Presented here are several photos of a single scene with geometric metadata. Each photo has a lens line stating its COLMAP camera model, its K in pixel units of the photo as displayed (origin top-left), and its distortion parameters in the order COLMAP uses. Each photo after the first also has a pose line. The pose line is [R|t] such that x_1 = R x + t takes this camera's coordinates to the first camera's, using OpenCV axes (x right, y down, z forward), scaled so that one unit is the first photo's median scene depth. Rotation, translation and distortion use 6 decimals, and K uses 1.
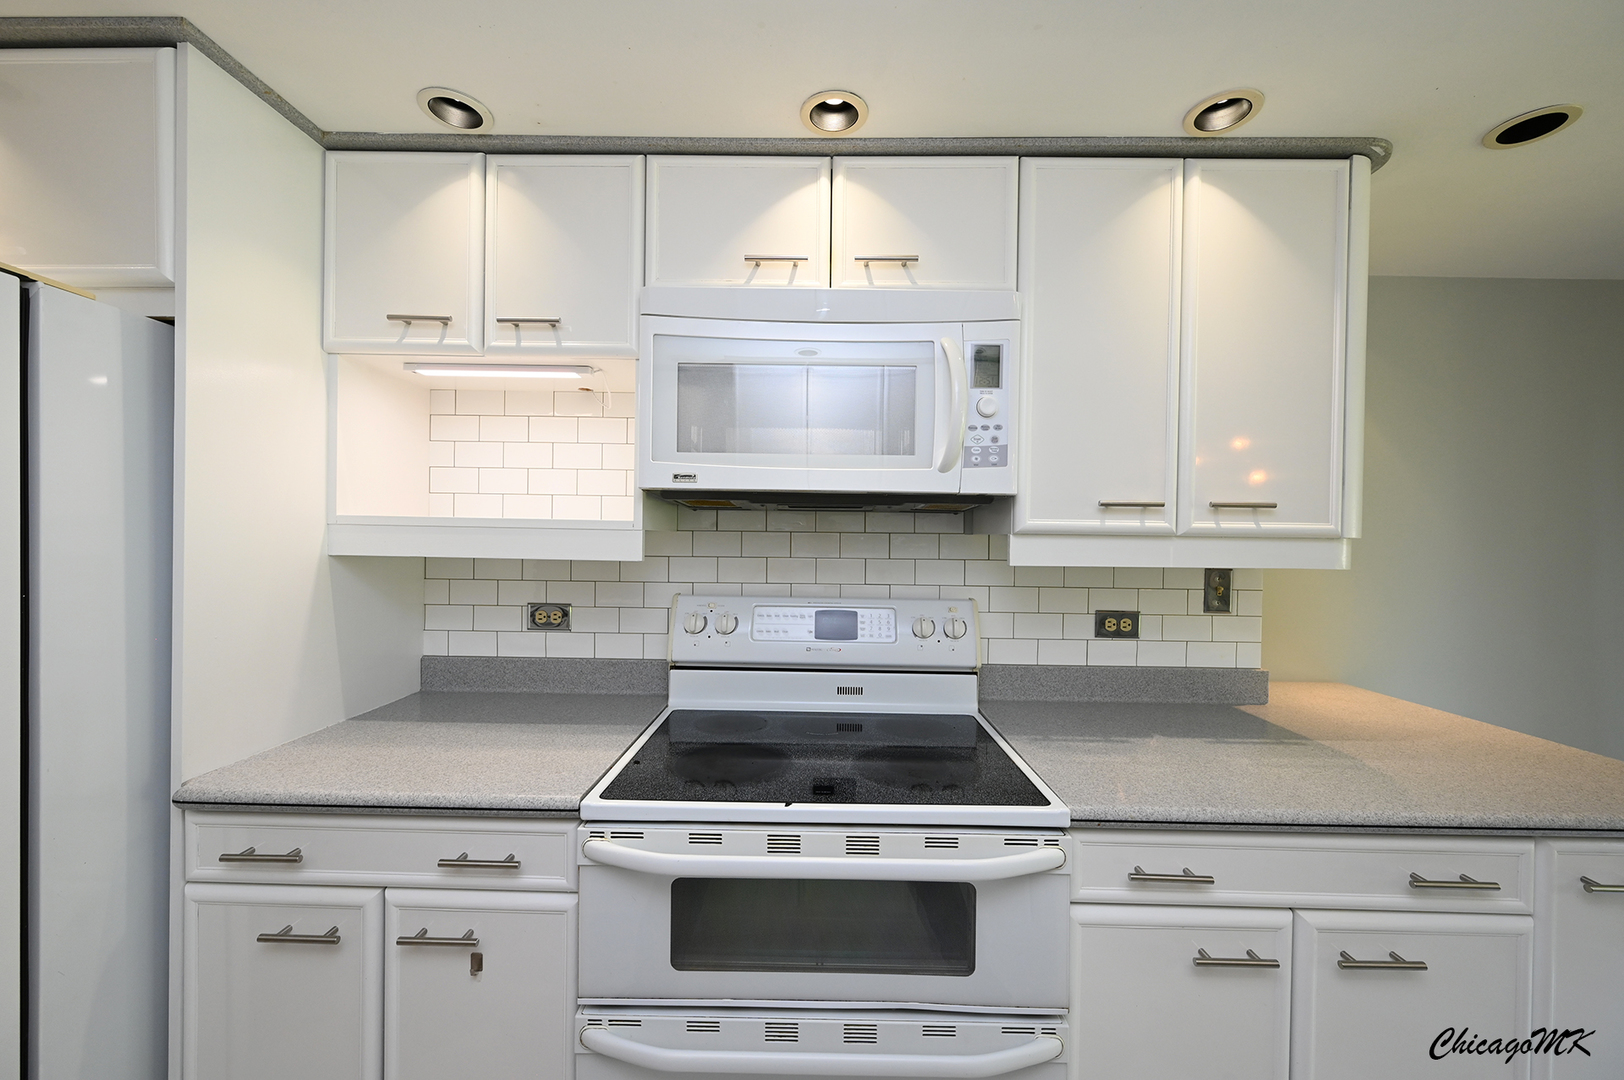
lens RADIAL K [[641.9, 0, 812.0], [0, 641.9, 540.0], [0, 0, 1]] dist [0.000563, 0.000064]
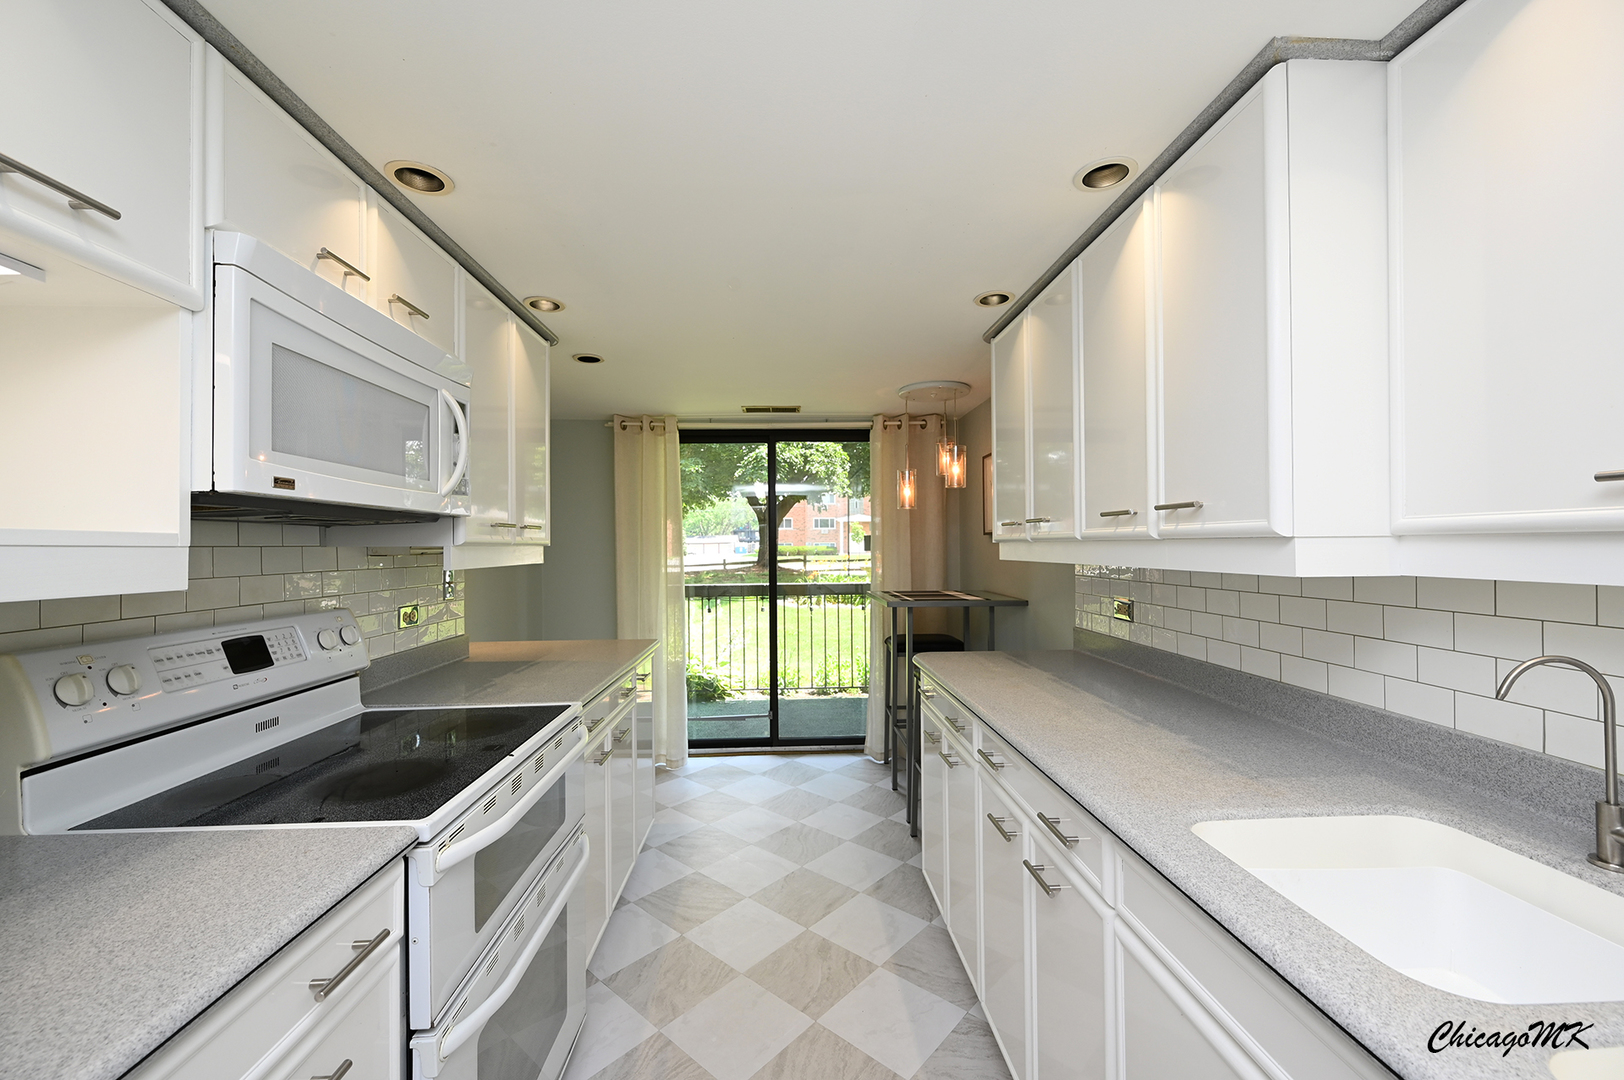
lens RADIAL K [[641.9, 0, 812.0], [0, 641.9, 540.0], [0, 0, 1]] dist [0.000563, 0.000064]
pose [[-0.060445, -0.003933, 0.998164, -1.017974], [0.014713, 0.999880, 0.004831, -0.015769], [-0.998063, 0.014978, -0.060380, 0.346061]]
